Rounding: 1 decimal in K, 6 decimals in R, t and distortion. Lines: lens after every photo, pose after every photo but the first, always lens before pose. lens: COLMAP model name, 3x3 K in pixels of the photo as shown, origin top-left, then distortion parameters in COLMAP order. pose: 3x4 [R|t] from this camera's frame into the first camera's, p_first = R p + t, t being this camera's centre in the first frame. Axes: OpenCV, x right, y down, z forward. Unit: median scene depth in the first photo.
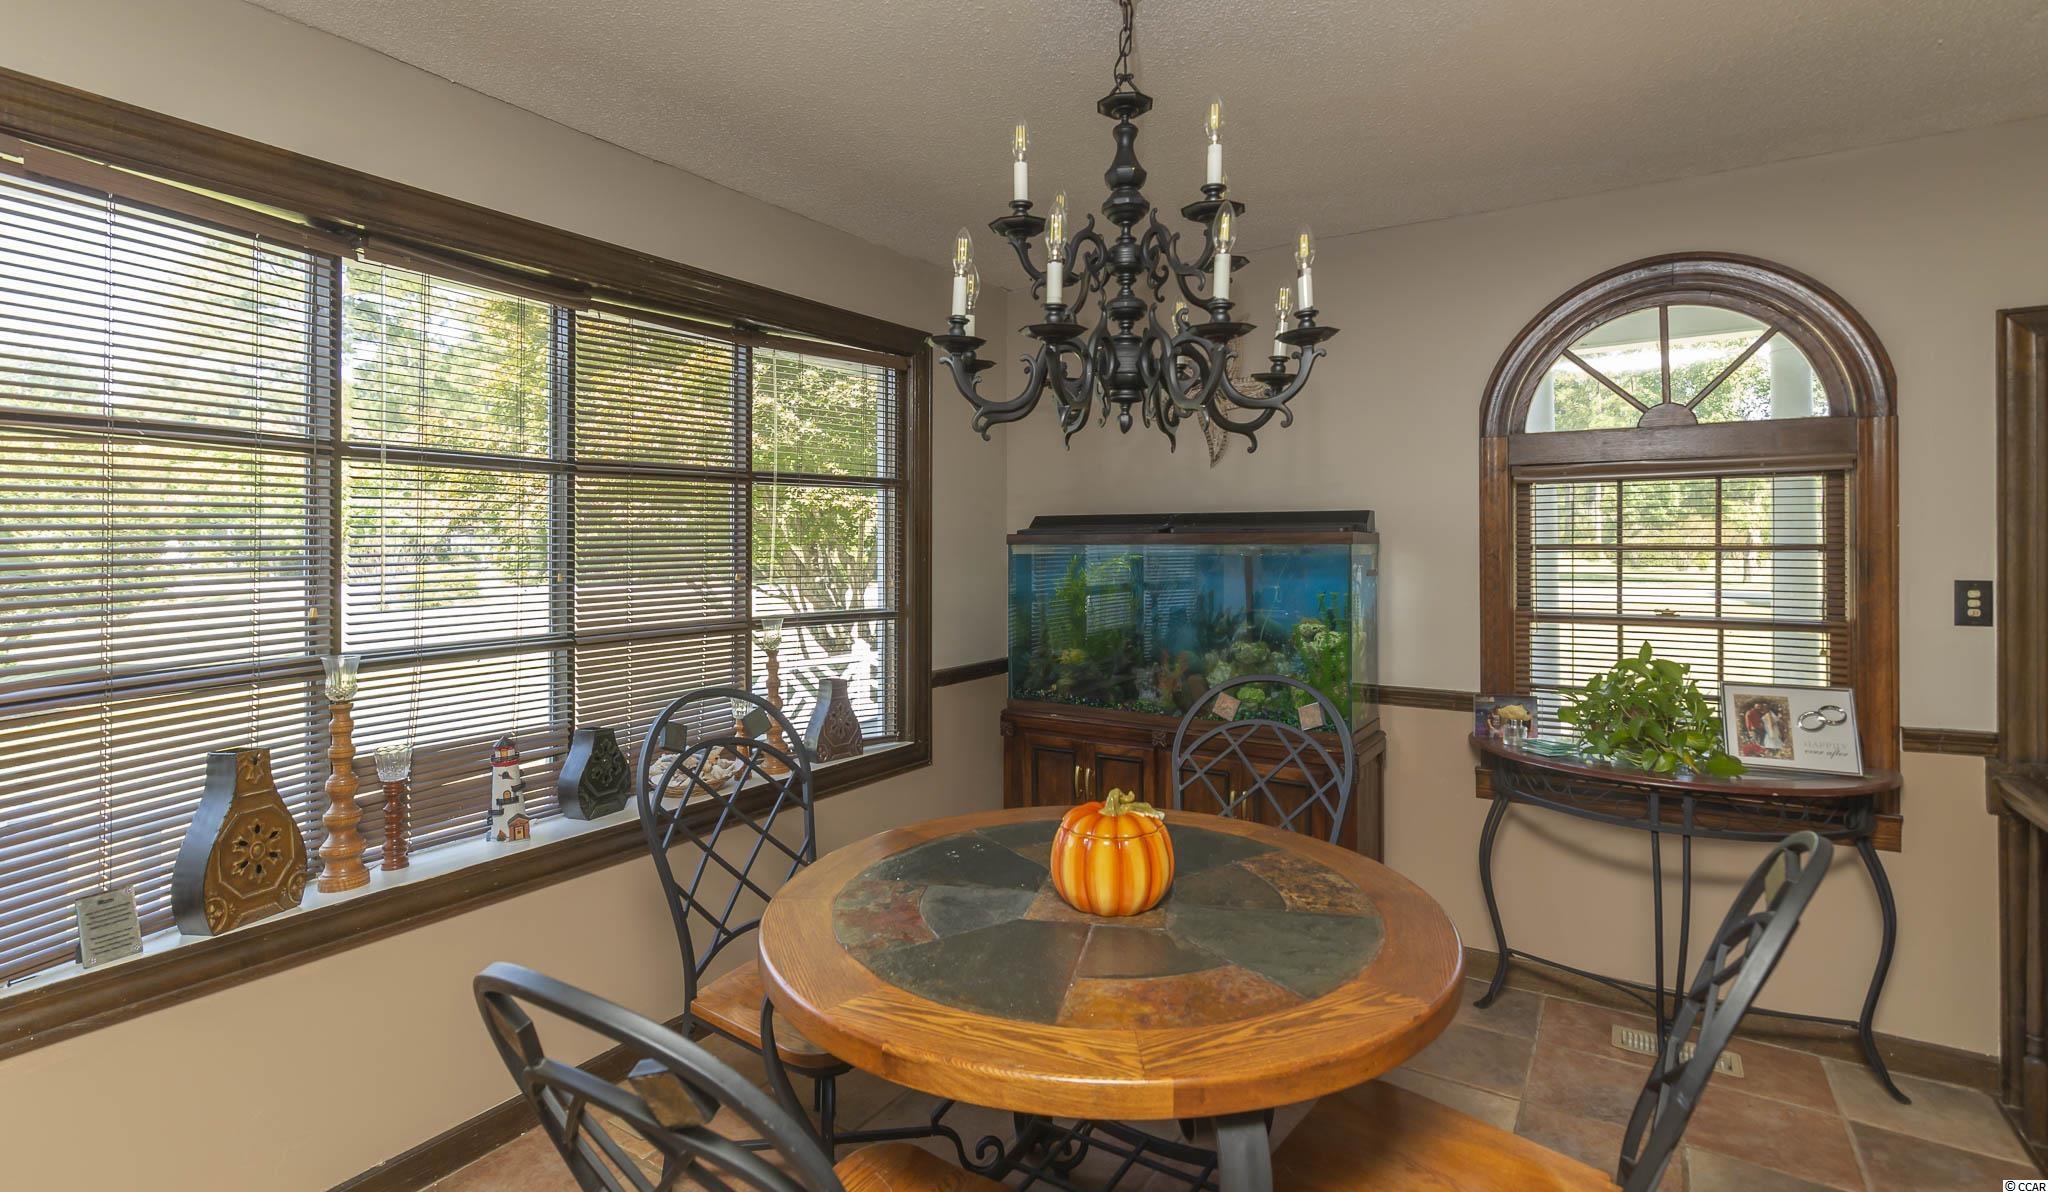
lens RADIAL K [[940.3, 0, 1034.4], [0, 940.3, 522.2], [0, 0, 1]] dist [-0.001968, 0.000121]
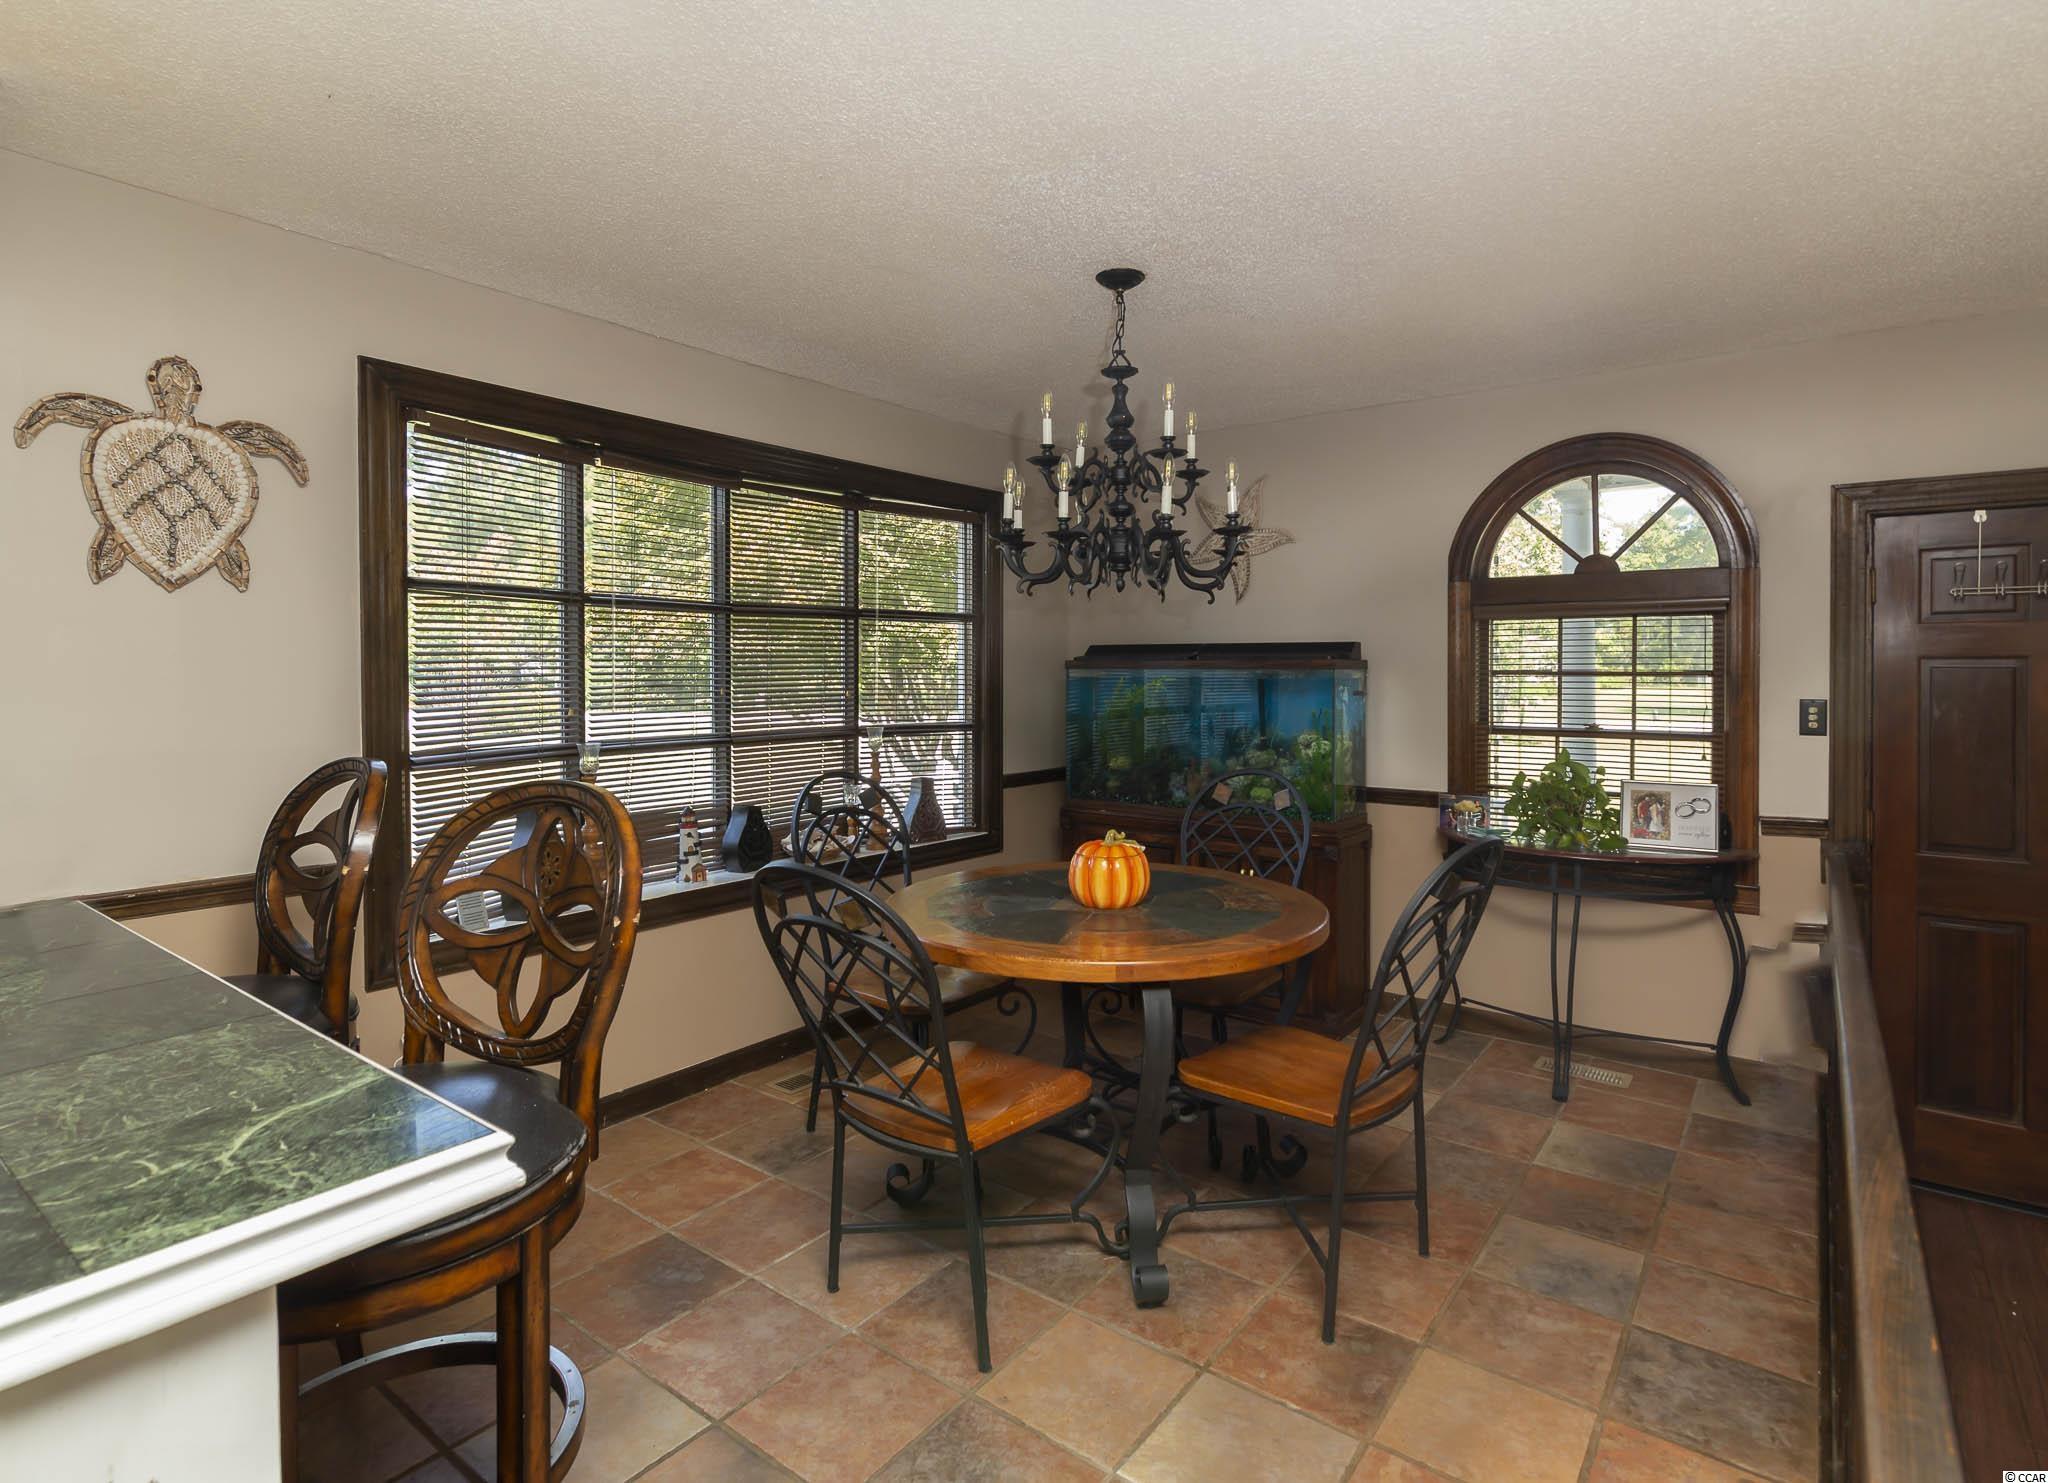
lens RADIAL K [[1053.3, 0, 1026.1], [0, 1053.3, 681.7], [0, 0, 1]] dist [-0.013953, 0.002805]
pose [[0.994499, 0.005483, -0.104607, 0.085352], [-0.002168, 0.999493, 0.031775, -0.004104], [0.104728, -0.031373, 0.994006, -0.467129]]
